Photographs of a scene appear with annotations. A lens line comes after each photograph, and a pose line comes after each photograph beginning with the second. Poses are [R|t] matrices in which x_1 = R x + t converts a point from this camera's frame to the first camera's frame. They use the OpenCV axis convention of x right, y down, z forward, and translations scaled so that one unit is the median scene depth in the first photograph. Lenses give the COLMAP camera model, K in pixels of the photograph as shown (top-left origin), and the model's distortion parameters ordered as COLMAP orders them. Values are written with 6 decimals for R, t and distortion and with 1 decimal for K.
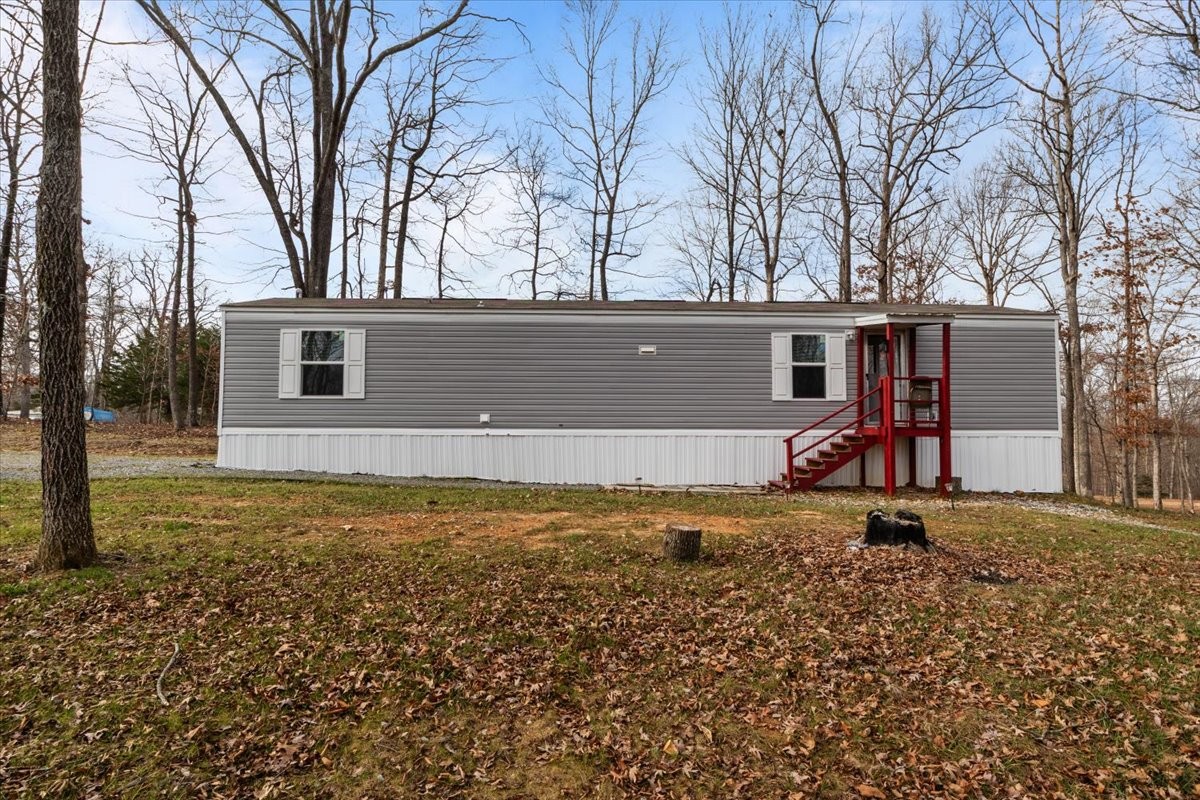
lens RADIAL K [[602.4, 0, 600.0], [0, 602.4, 400.0], [0, 0, 1]] dist [-0.001128, -0.000741]
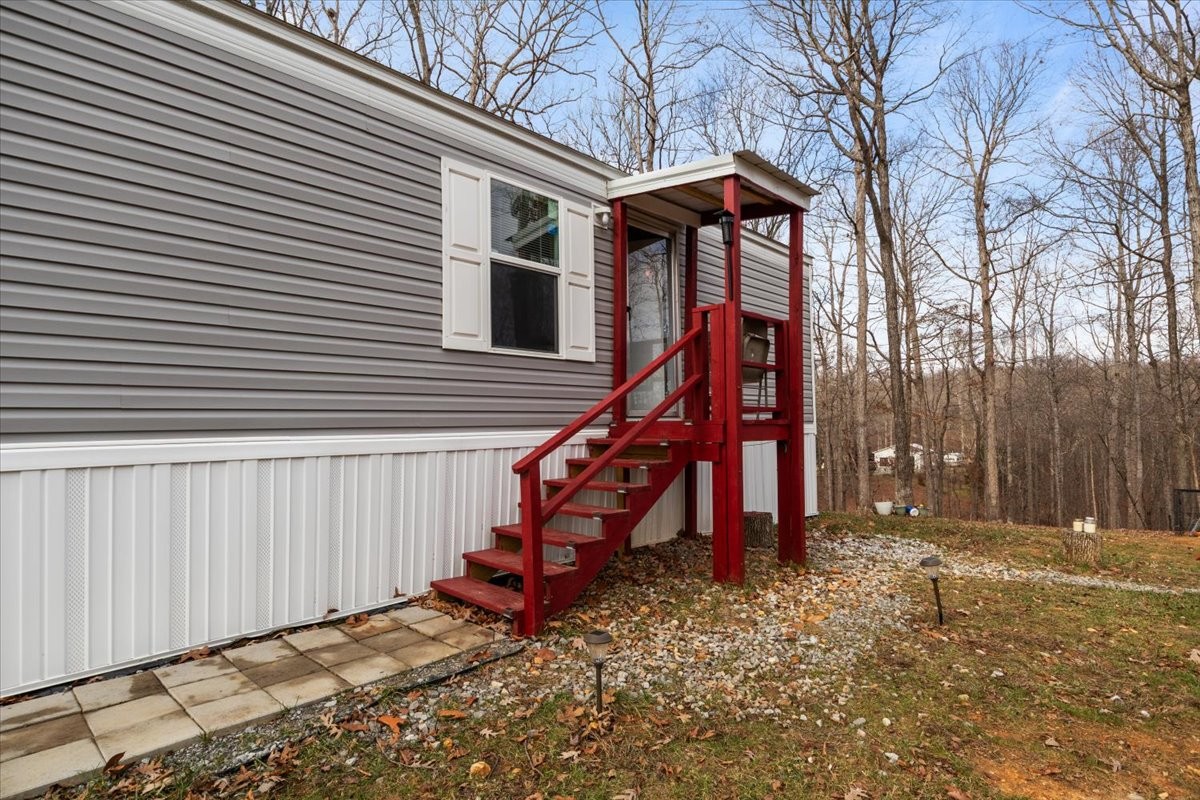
lens RADIAL K [[602.4, 0, 600.0], [0, 602.4, 400.0], [0, 0, 1]] dist [-0.001128, -0.000741]
pose [[0.720225, 0.015677, 0.693563, 0.109706], [-0.015541, 0.999858, -0.006461, 0.031506], [-0.693566, -0.006125, 0.720367, 0.683192]]
